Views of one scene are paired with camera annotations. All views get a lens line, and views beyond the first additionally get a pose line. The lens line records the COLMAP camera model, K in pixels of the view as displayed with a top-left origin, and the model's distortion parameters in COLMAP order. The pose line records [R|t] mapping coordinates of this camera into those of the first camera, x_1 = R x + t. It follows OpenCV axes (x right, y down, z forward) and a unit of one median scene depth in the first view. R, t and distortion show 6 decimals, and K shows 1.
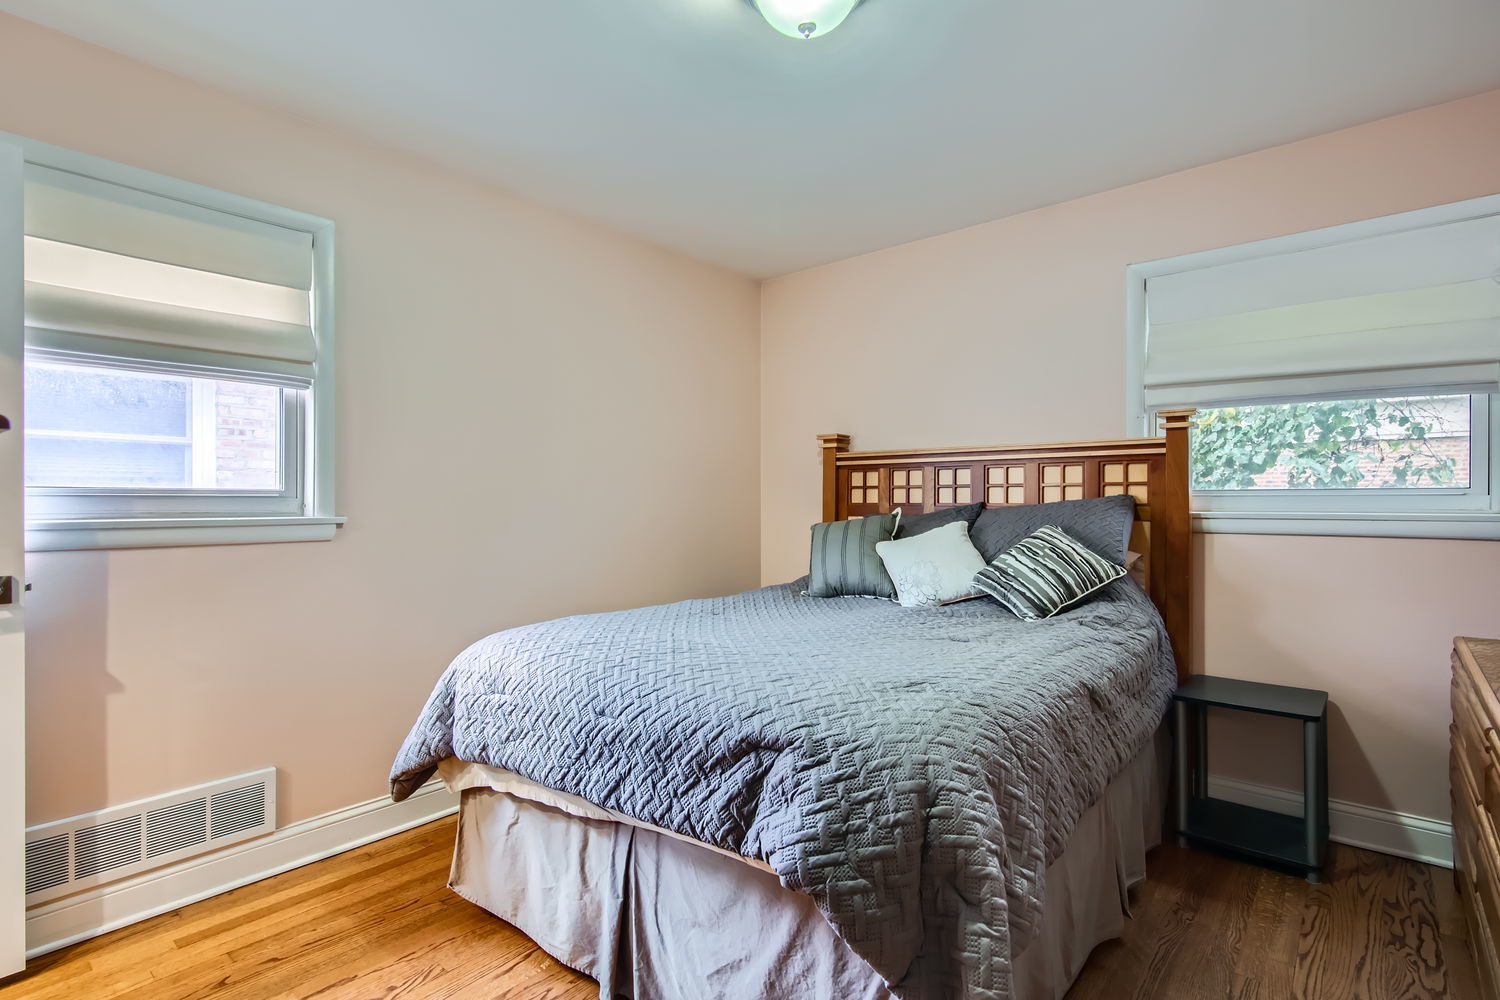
lens RADIAL K [[733.2, 0, 750.5], [0, 733.2, 501.0], [0, 0, 1]] dist [0.001730, -0.001259]
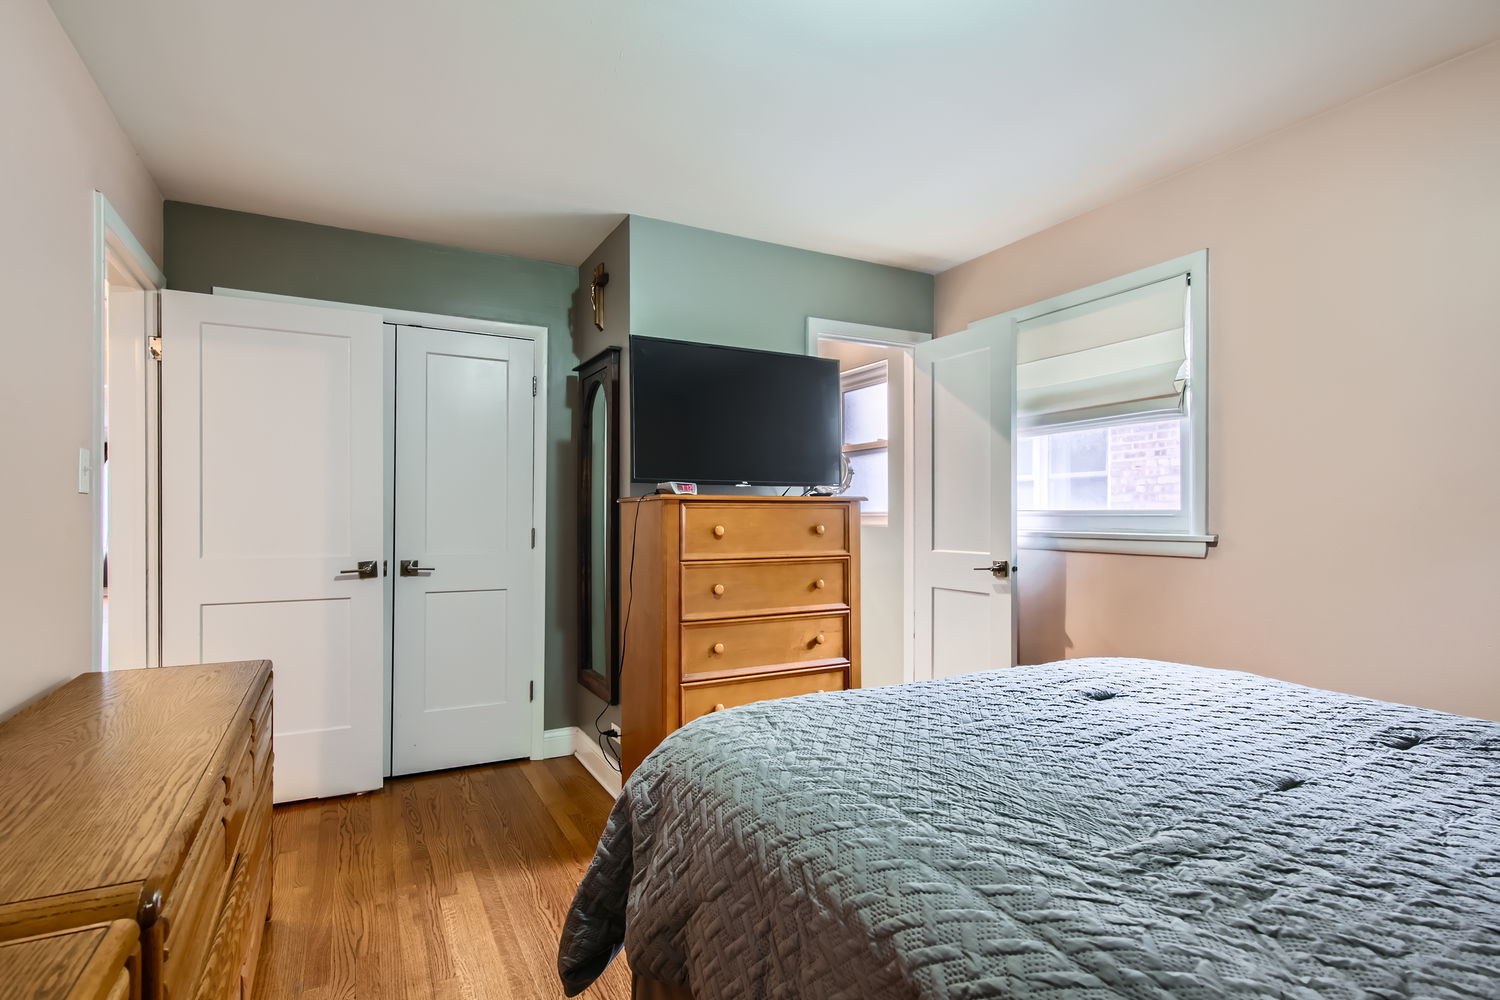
lens RADIAL K [[733.2, 0, 748.8], [0, 733.2, 503.8], [0, 0, 1]] dist [0.001730, -0.001259]
pose [[-0.364481, -0.007295, -0.931182, 0.708830], [0.001350, 0.999964, -0.008362, -0.018032], [0.931210, -0.004304, -0.364458, 0.881605]]
